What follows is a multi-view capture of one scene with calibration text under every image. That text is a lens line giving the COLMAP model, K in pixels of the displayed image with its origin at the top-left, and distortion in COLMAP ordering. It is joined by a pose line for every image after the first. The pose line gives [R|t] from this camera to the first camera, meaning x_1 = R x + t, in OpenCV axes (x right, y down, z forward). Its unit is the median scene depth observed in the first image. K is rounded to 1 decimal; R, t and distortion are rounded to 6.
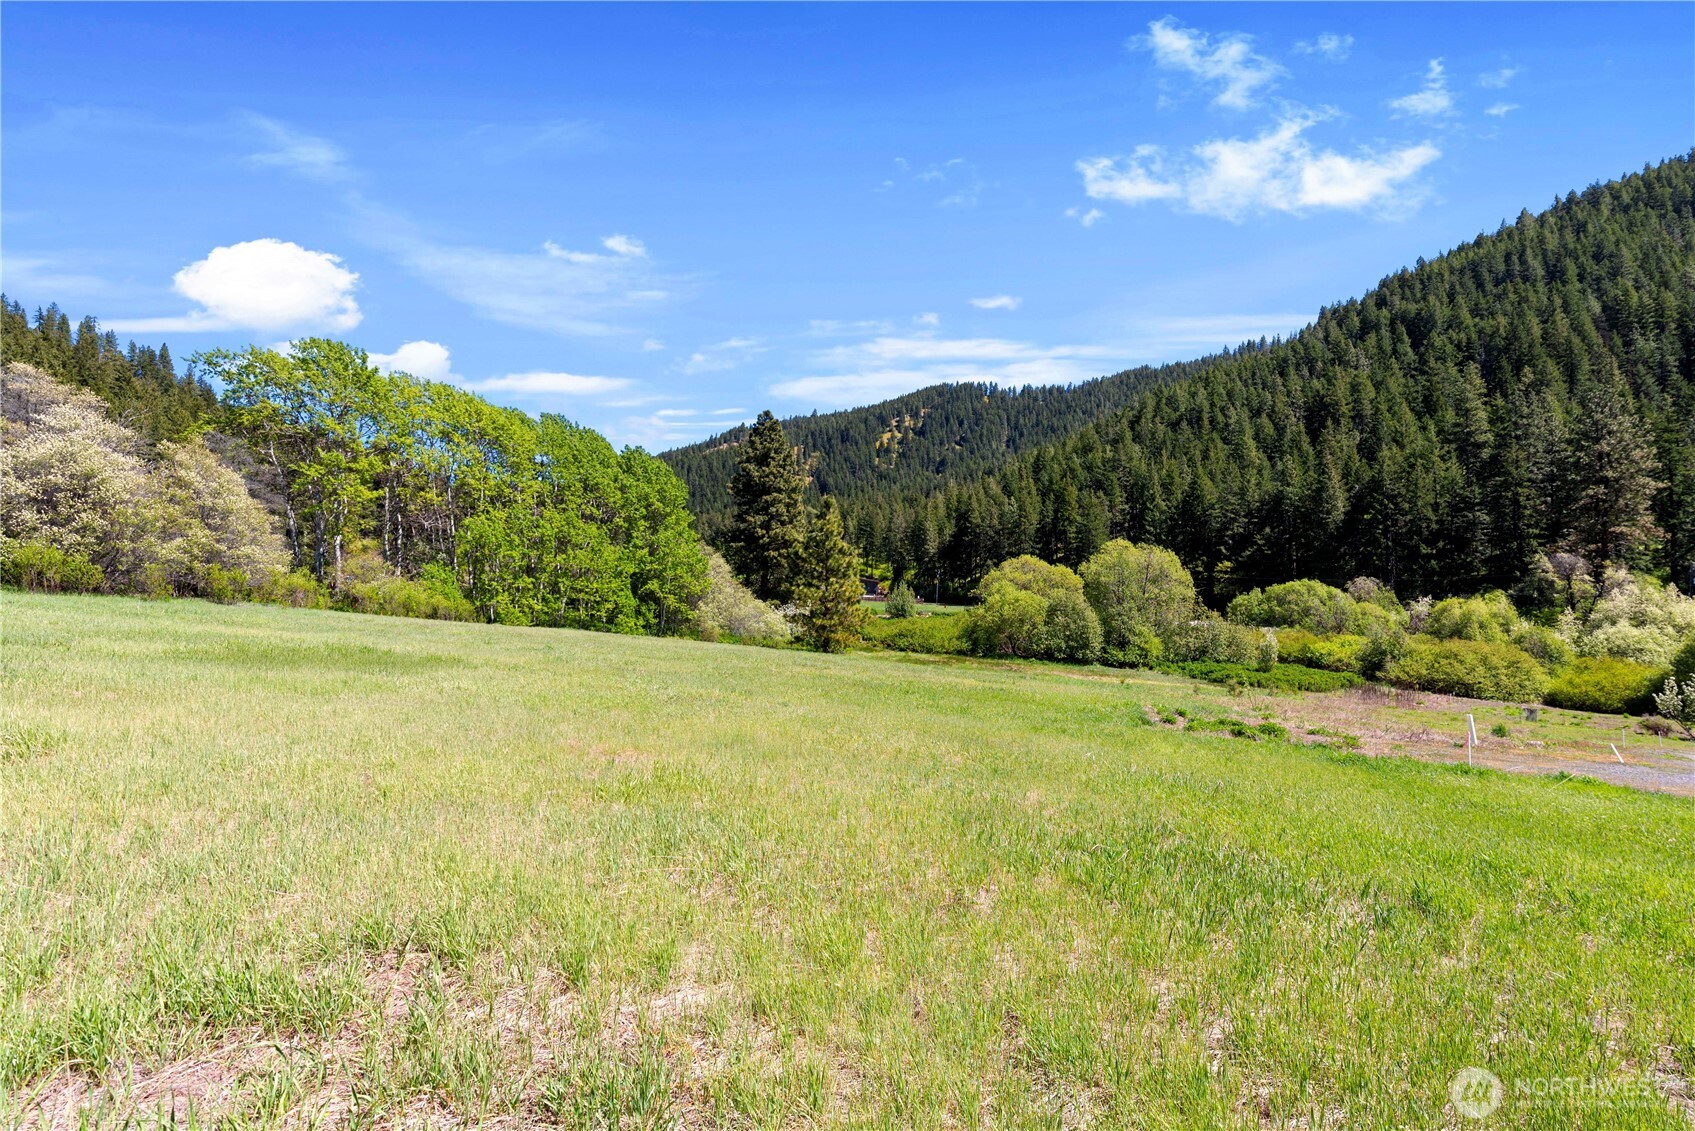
lens RADIAL K [[737.5, 0, 847.5], [0, 737.5, 565.5], [0, 0, 1]] dist [0.000426, 0.000057]
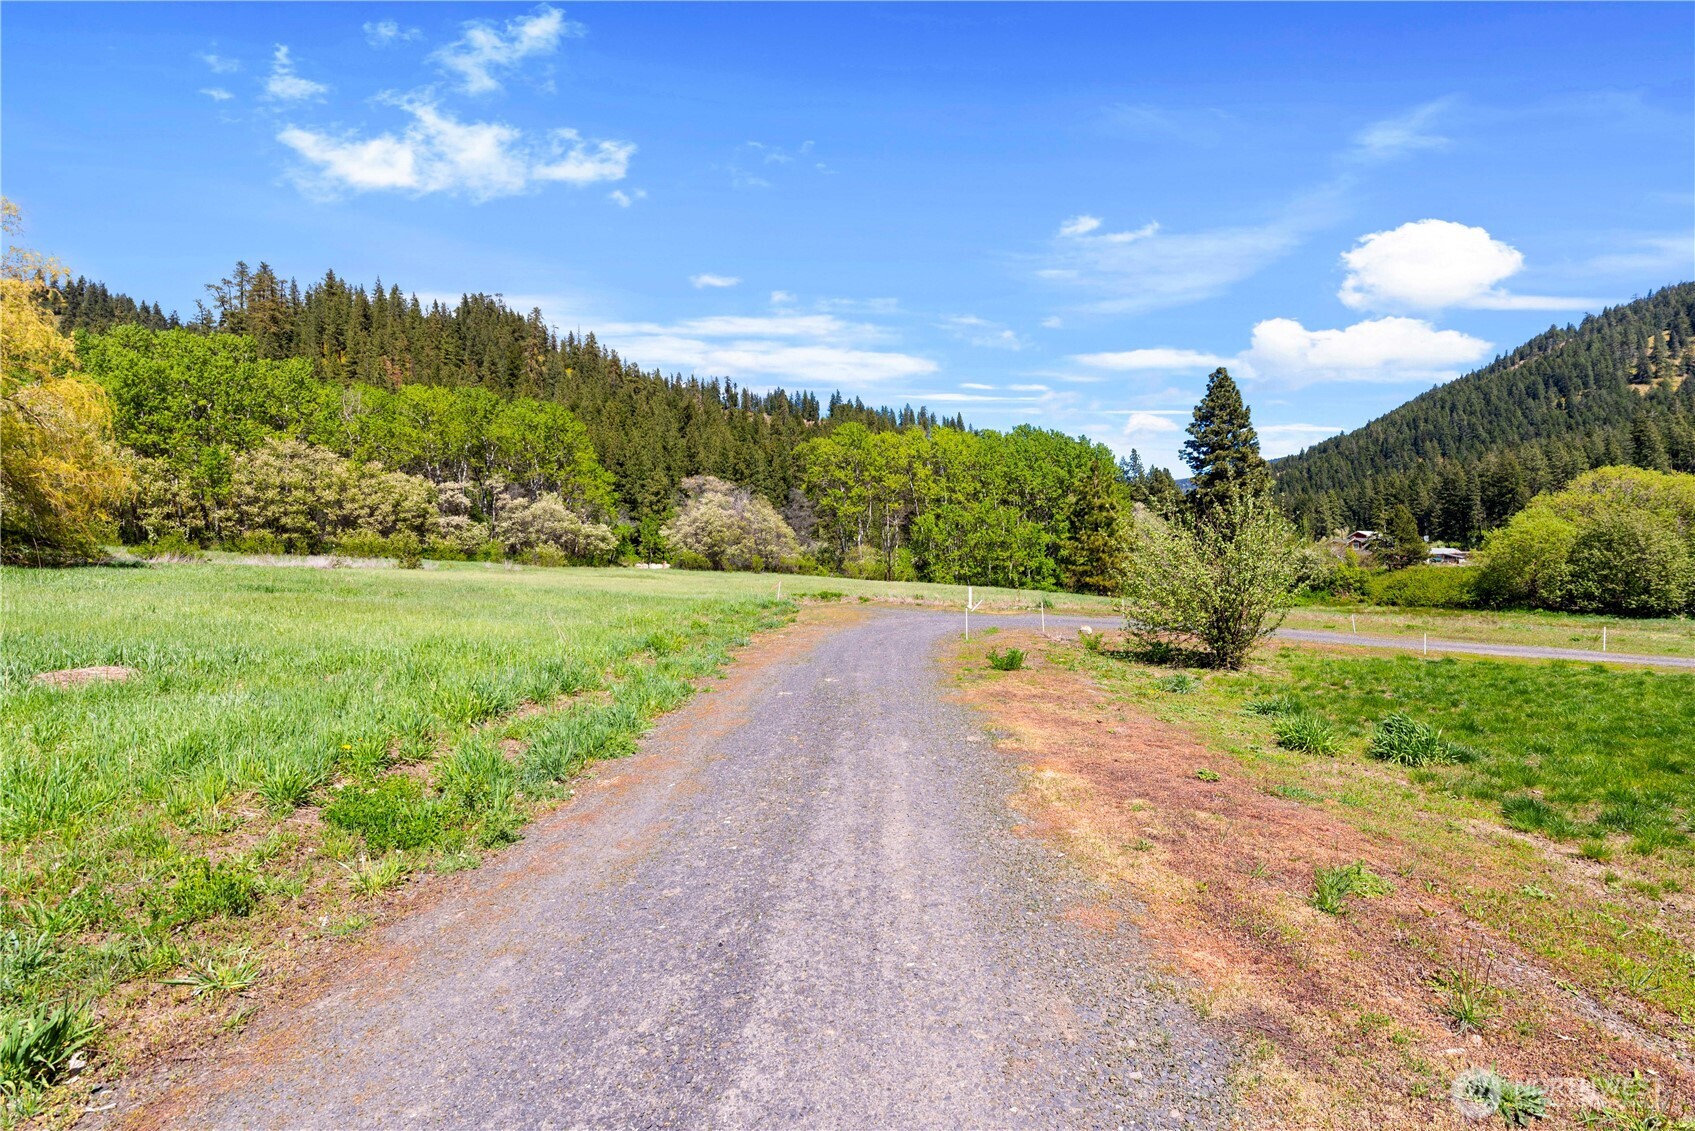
lens RADIAL K [[737.5, 0, 847.5], [0, 737.5, 565.5], [0, 0, 1]] dist [0.000426, 0.000057]
pose [[0.558732, -0.062636, -0.826980, 0.480653], [0.078326, 0.996672, -0.022570, 0.044144], [0.825642, -0.052163, 0.561778, 0.004009]]
